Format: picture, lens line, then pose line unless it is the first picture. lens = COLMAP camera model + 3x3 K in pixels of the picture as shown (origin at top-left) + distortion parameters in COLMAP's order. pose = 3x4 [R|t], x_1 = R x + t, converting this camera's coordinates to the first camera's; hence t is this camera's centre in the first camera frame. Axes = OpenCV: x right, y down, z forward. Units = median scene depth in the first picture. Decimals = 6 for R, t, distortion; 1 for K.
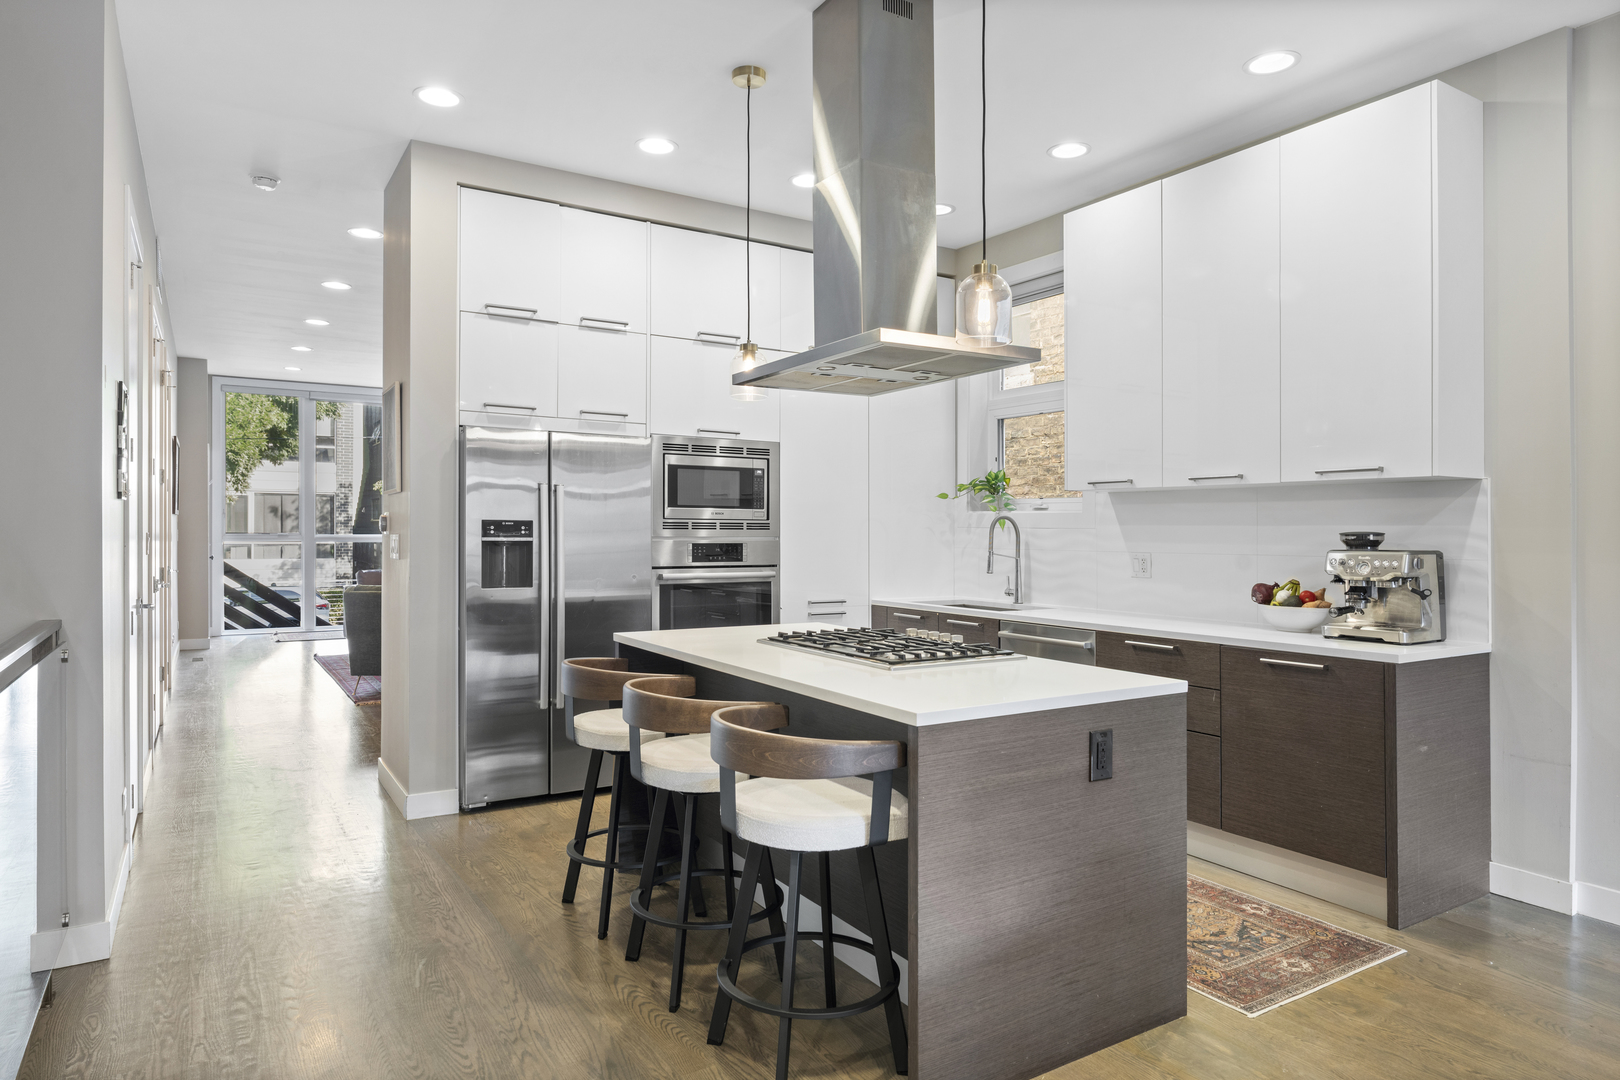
lens RADIAL K [[968.4, 0, 809.2], [0, 968.4, 540.0], [0, 0, 1]] dist [-0.006857, 0.002030]
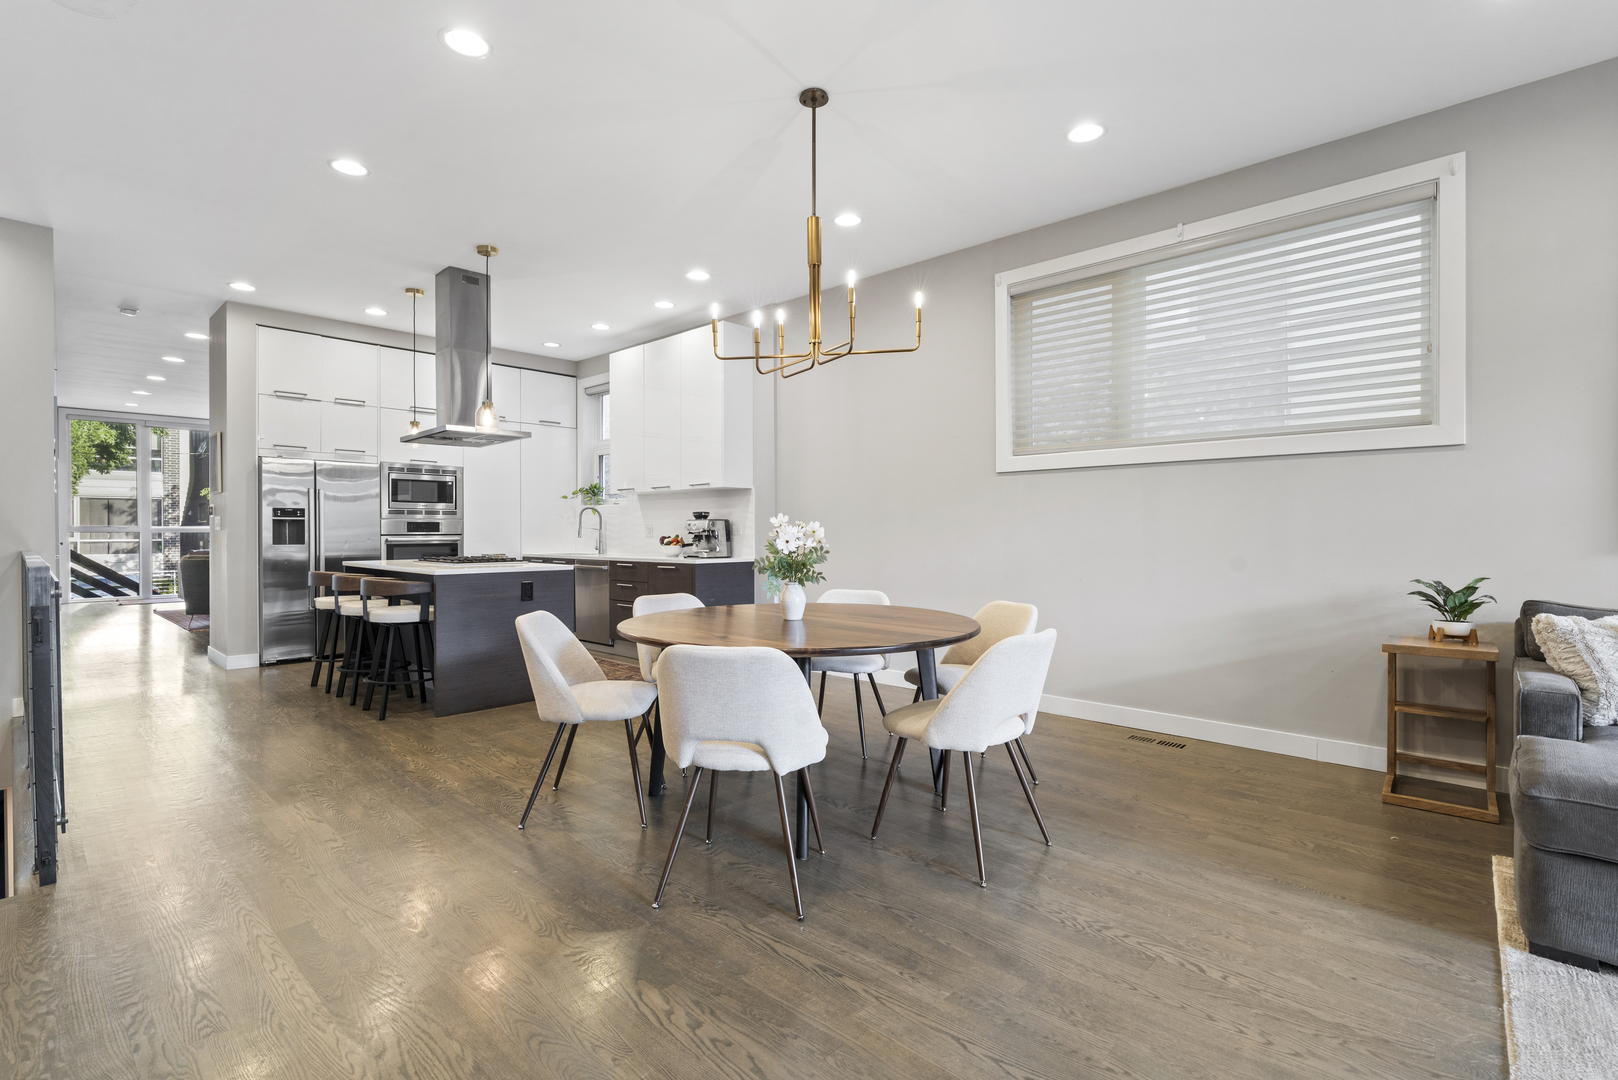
lens RADIAL K [[750.6, 0, 805.4], [0, 750.6, 534.6], [0, 0, 1]] dist [-0.008036, 0.002905]
pose [[0.966991, -0.008600, 0.254664, 0.250500], [0.009431, 0.999953, -0.002041, 0.038443], [-0.254634, 0.004376, 0.967027, -0.569663]]
